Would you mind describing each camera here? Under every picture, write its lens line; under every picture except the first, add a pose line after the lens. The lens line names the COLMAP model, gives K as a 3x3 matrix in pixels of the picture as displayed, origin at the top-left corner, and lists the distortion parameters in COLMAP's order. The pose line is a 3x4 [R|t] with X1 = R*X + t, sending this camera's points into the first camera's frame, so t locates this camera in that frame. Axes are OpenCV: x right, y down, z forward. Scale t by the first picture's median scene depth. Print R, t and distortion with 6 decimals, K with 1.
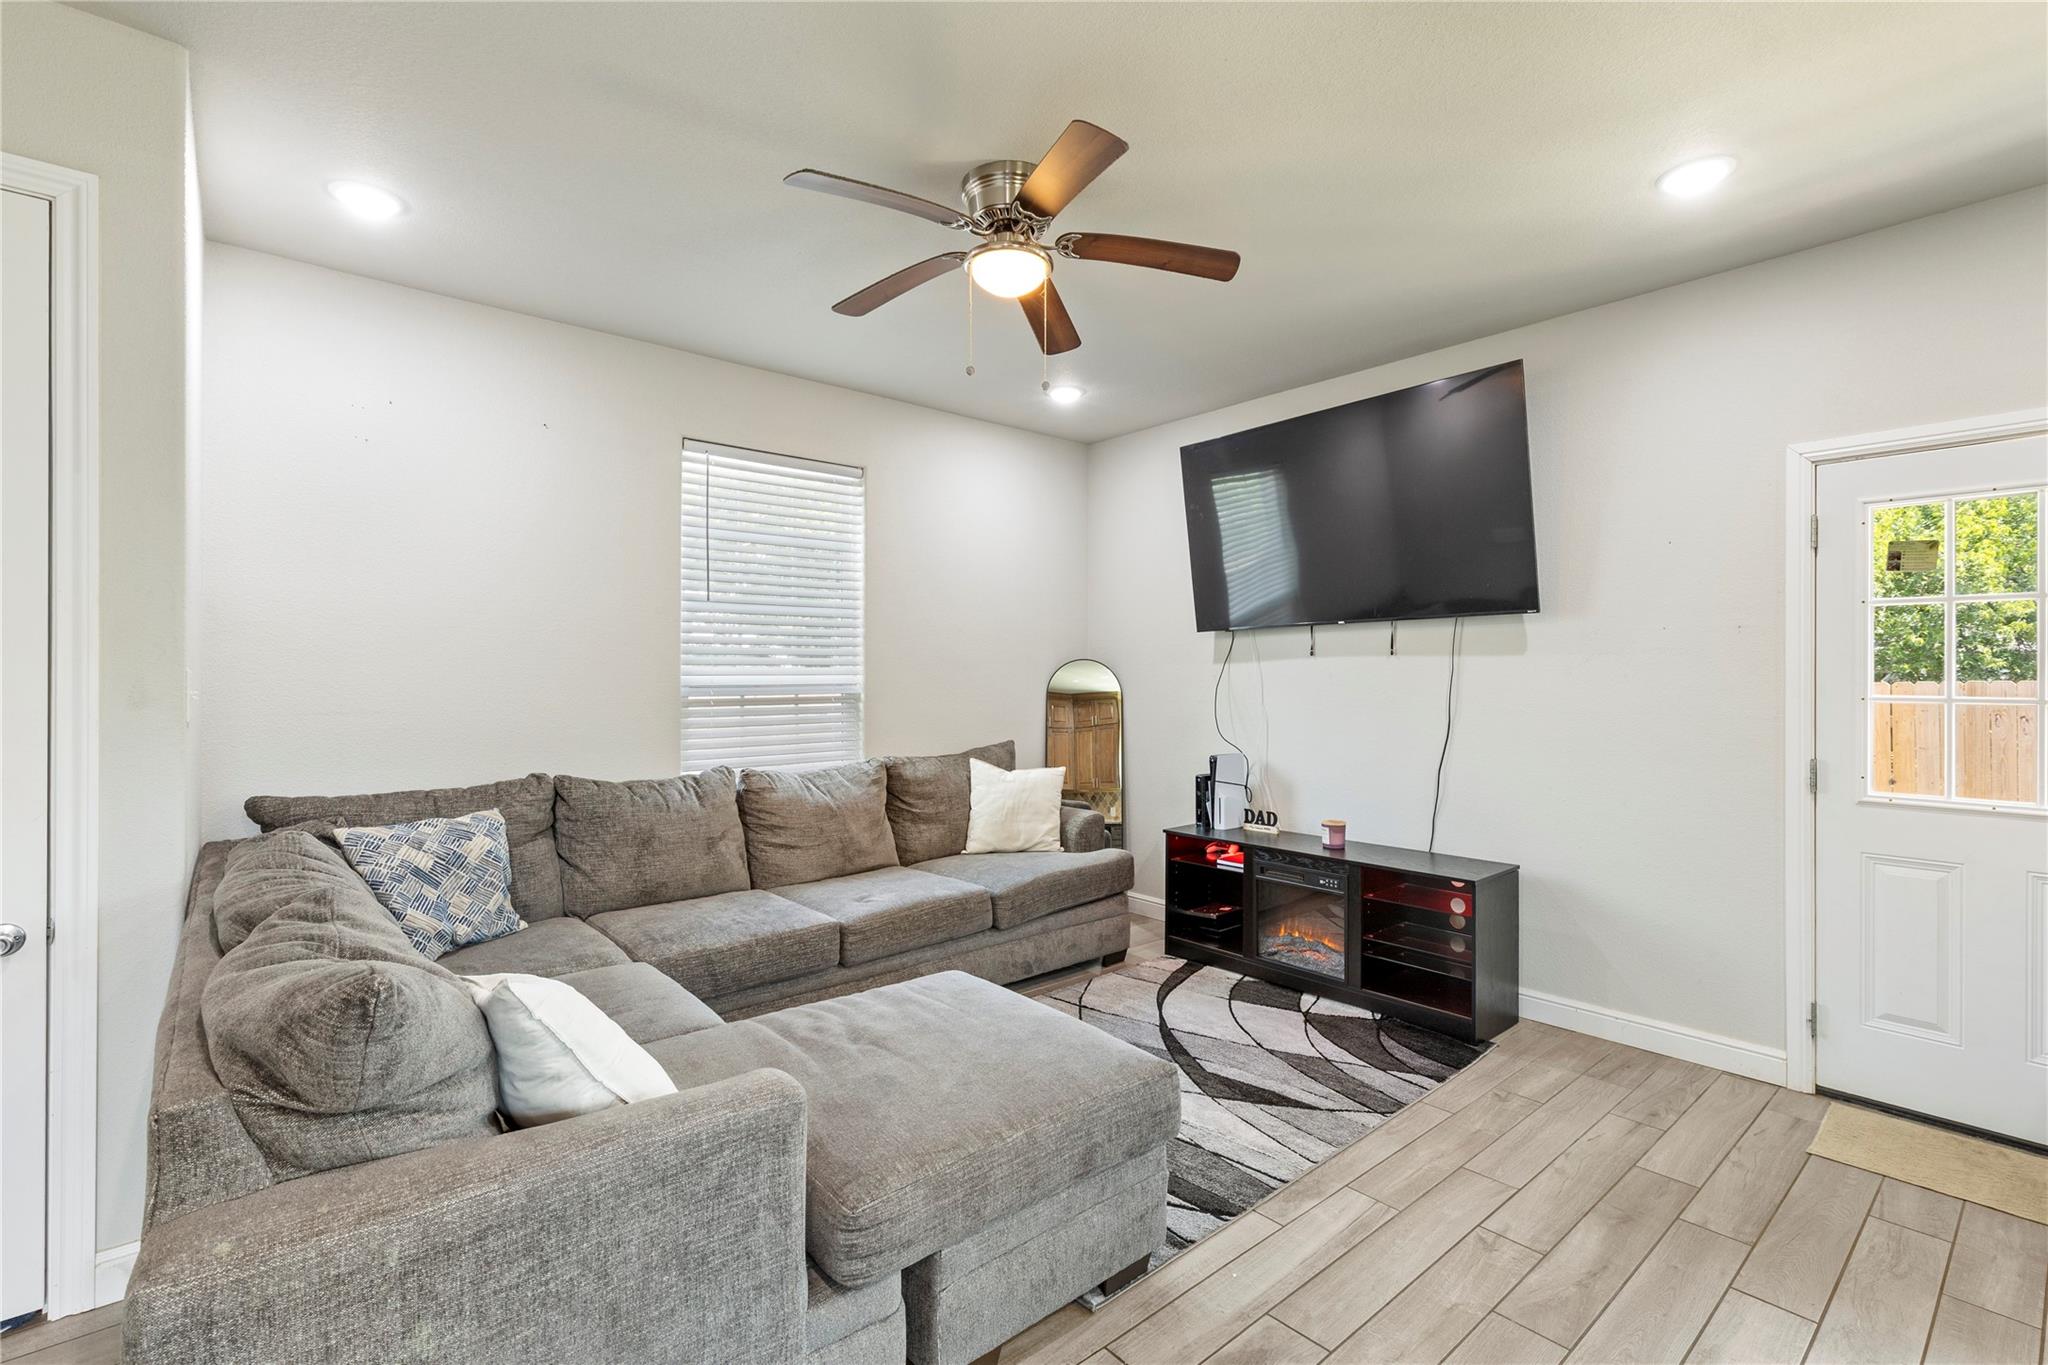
lens RADIAL K [[915.9, 0, 1043.5], [0, 915.9, 675.0], [0, 0, 1]] dist [0.009777, -0.000297]
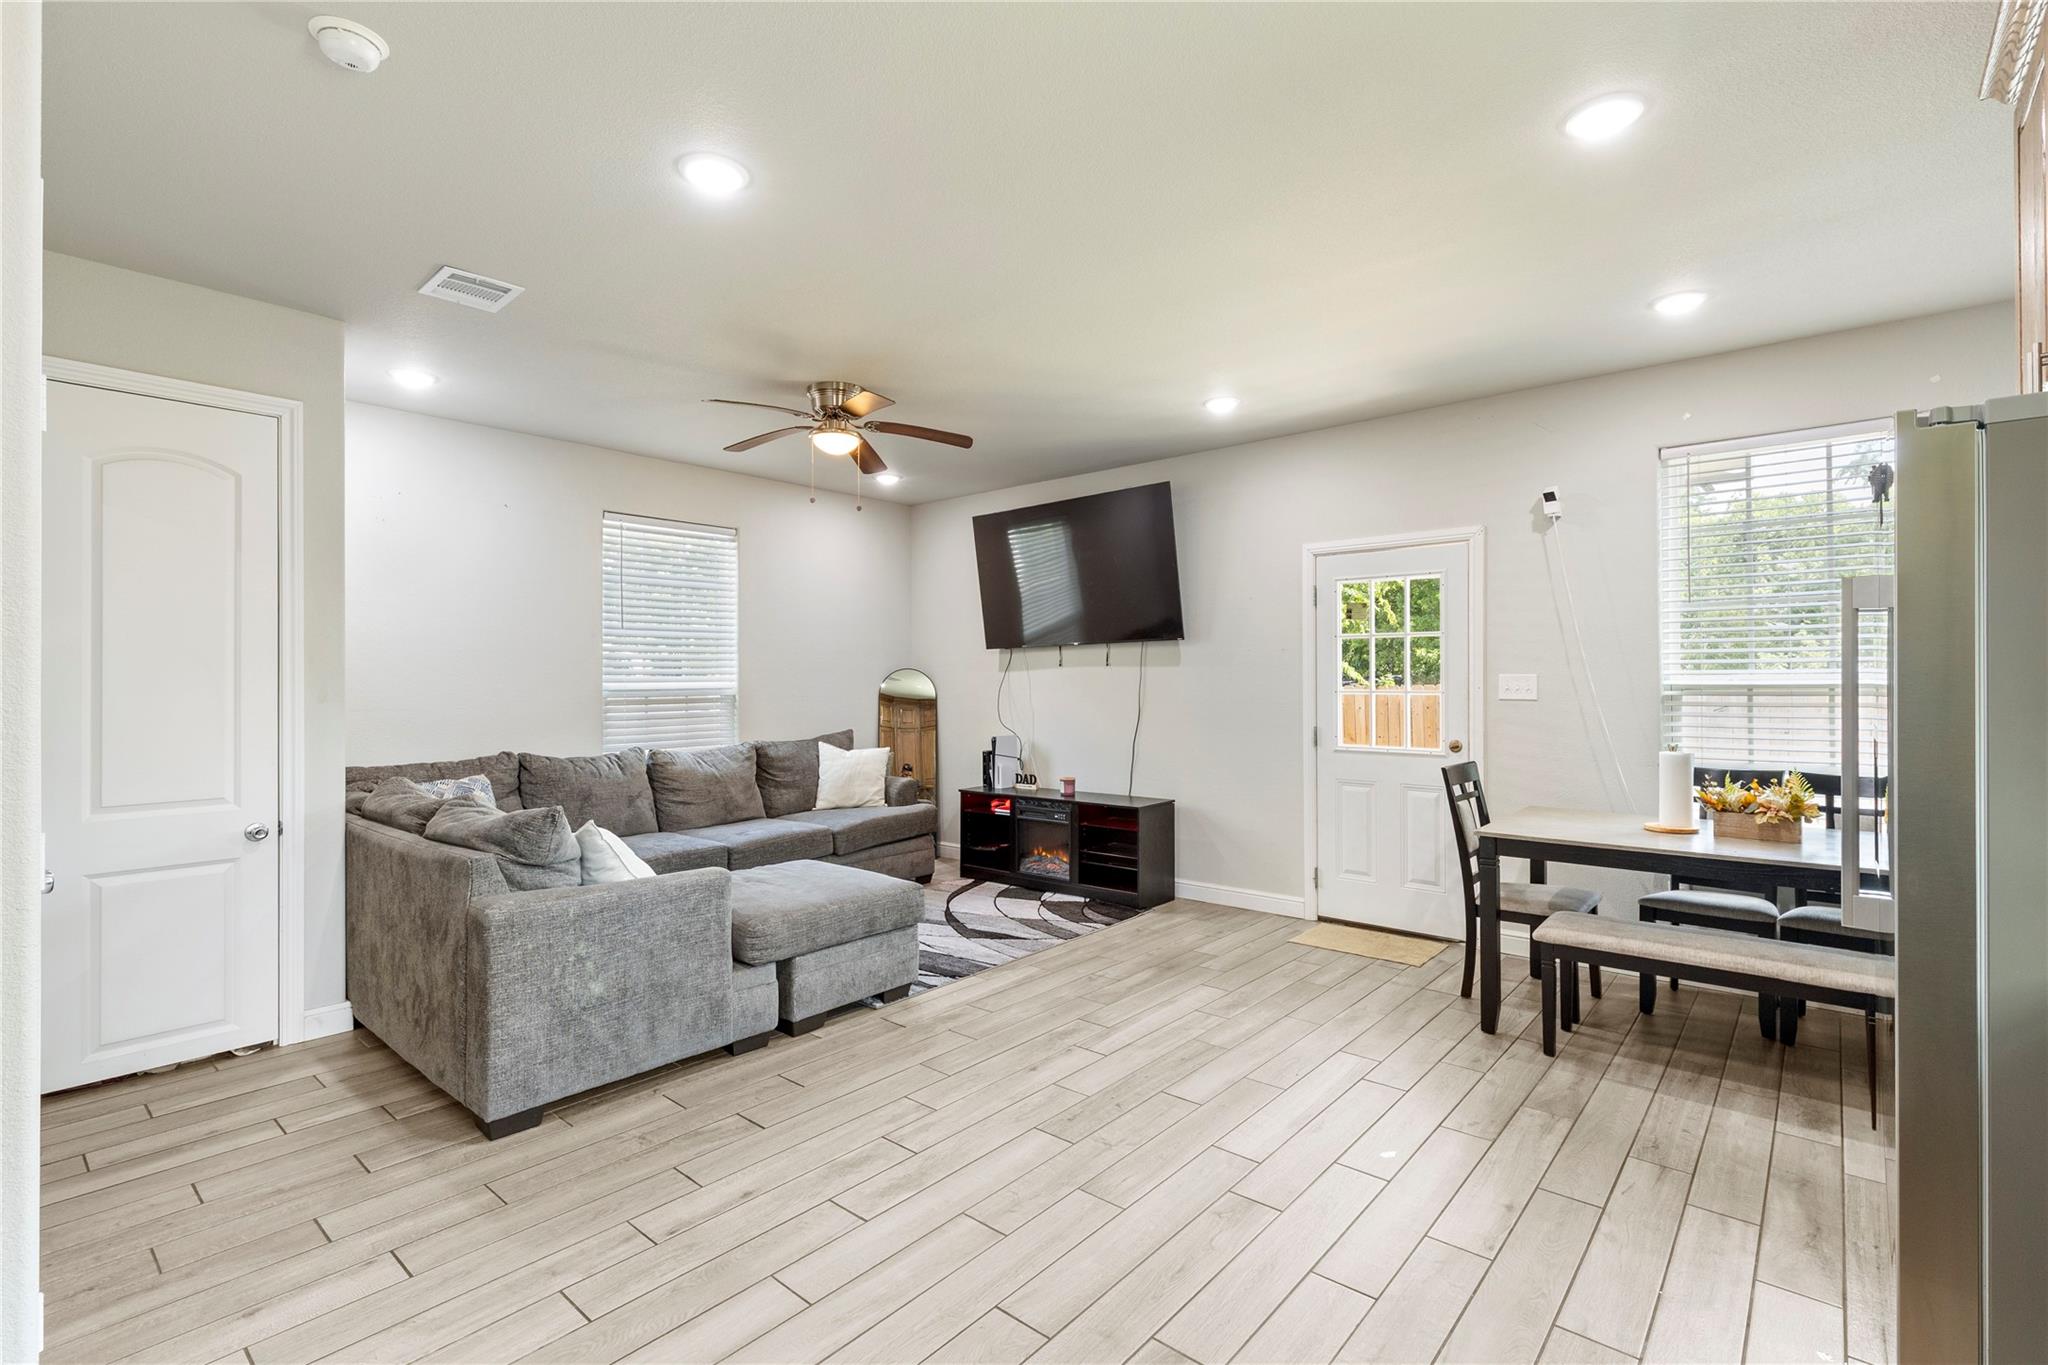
lens RADIAL K [[915.9, 0, 1043.5], [0, 915.9, 675.0], [0, 0, 1]] dist [0.009777, -0.000297]
pose [[0.988883, -0.004594, 0.148623, 0.060874], [0.005425, 0.999972, -0.005191, -0.000195], [-0.148595, 0.005939, 0.988880, -0.504633]]
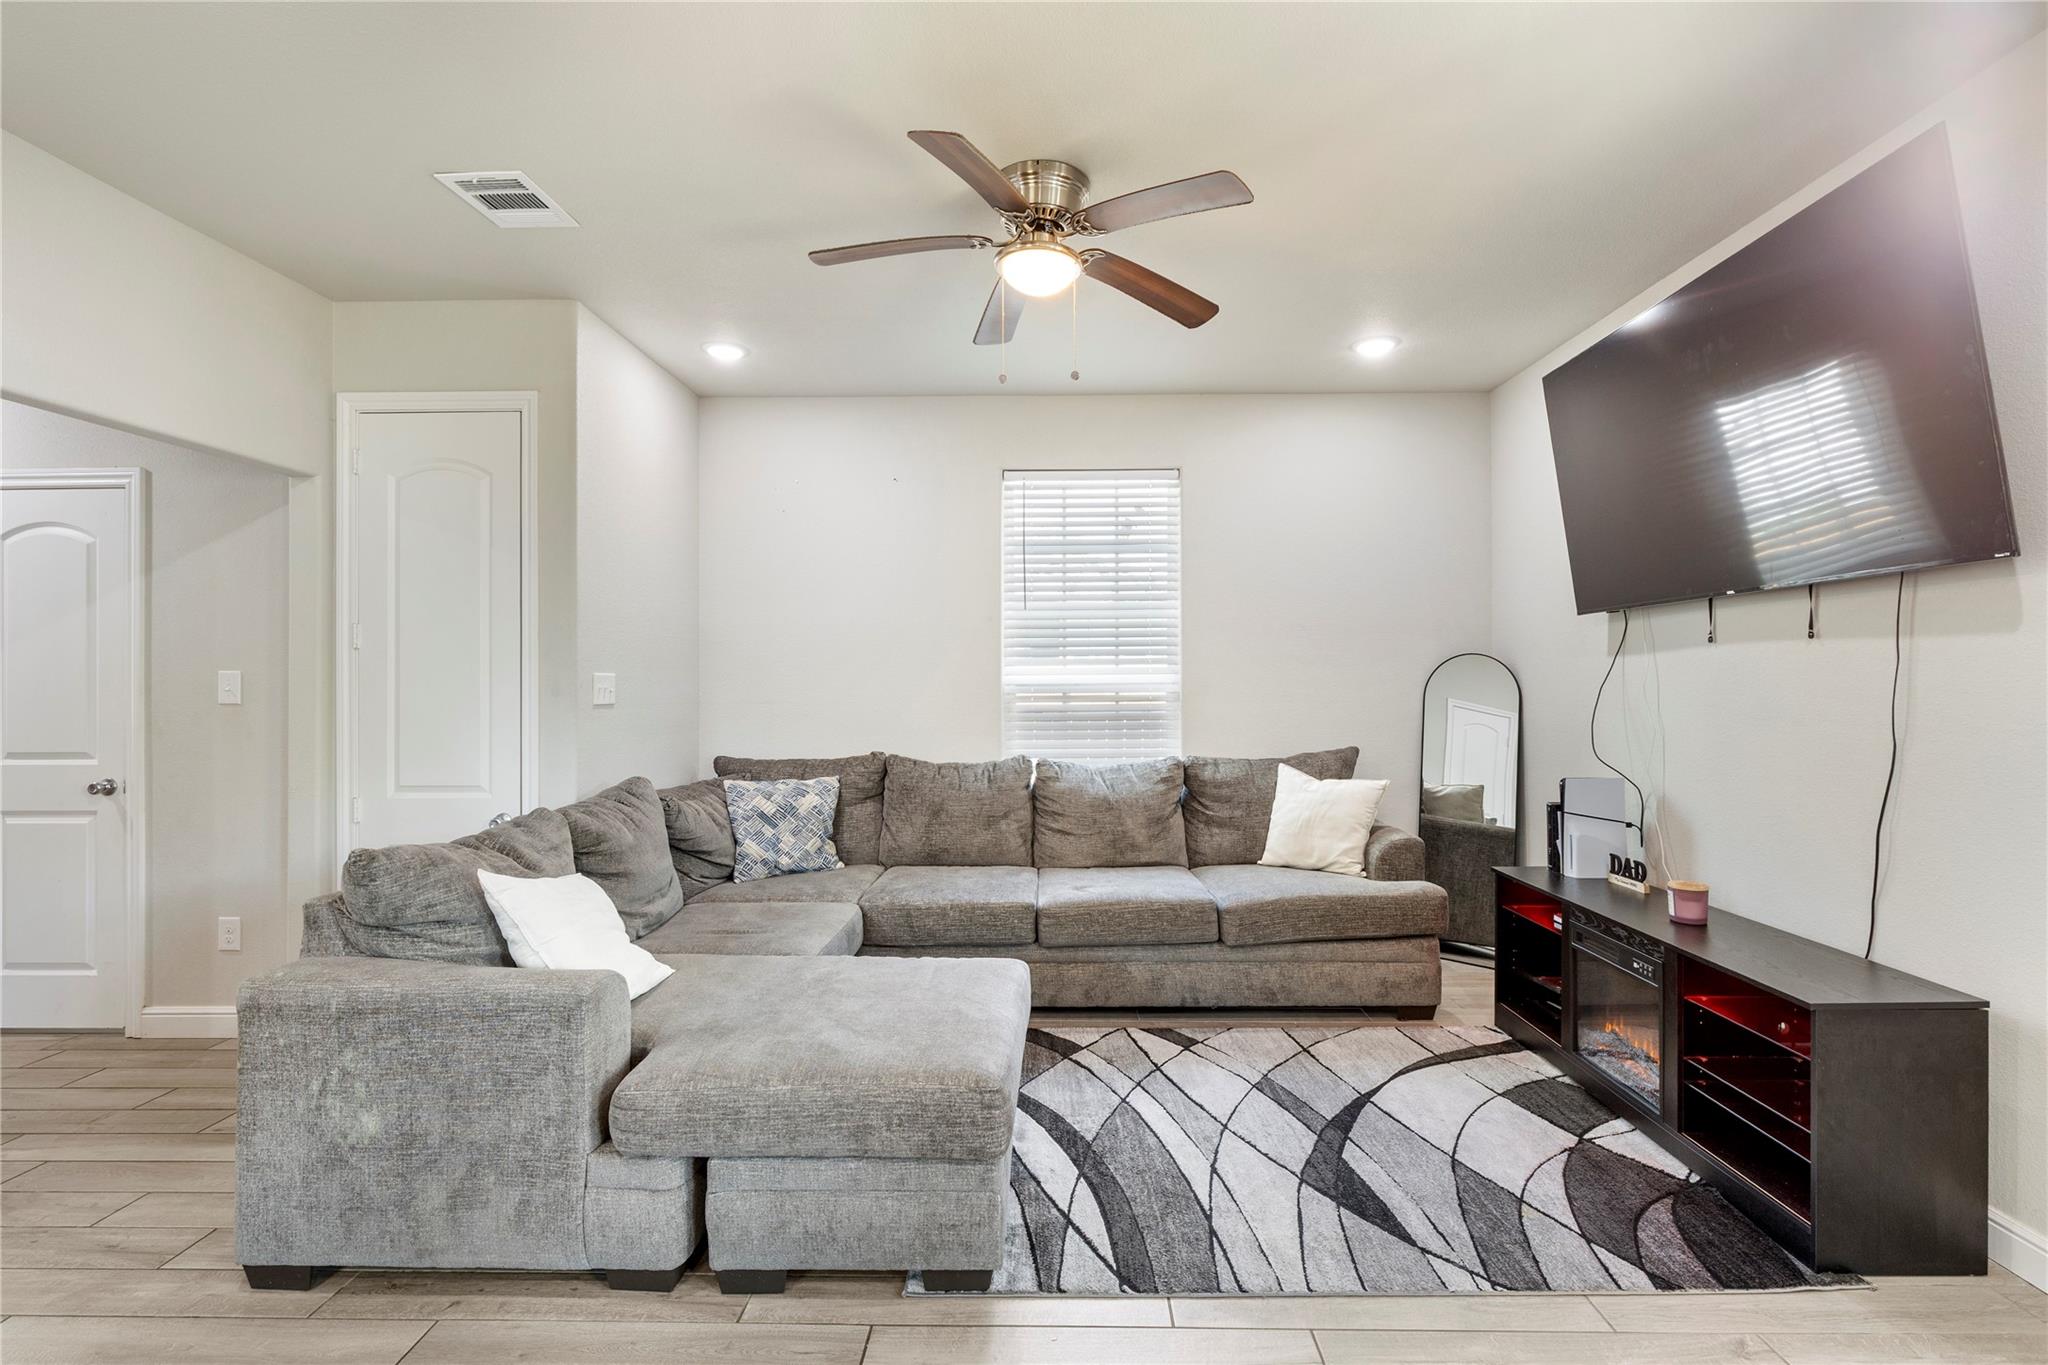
lens RADIAL K [[916.4, 0, 1037.5], [0, 916.4, 676.4], [0, 0, 1]] dist [0.001898, -0.000523]
pose [[0.747231, -0.003731, -0.664553, 0.439006], [0.004552, 0.999990, -0.000497, 0.002586], [0.664548, -0.002653, 0.747241, 0.175904]]
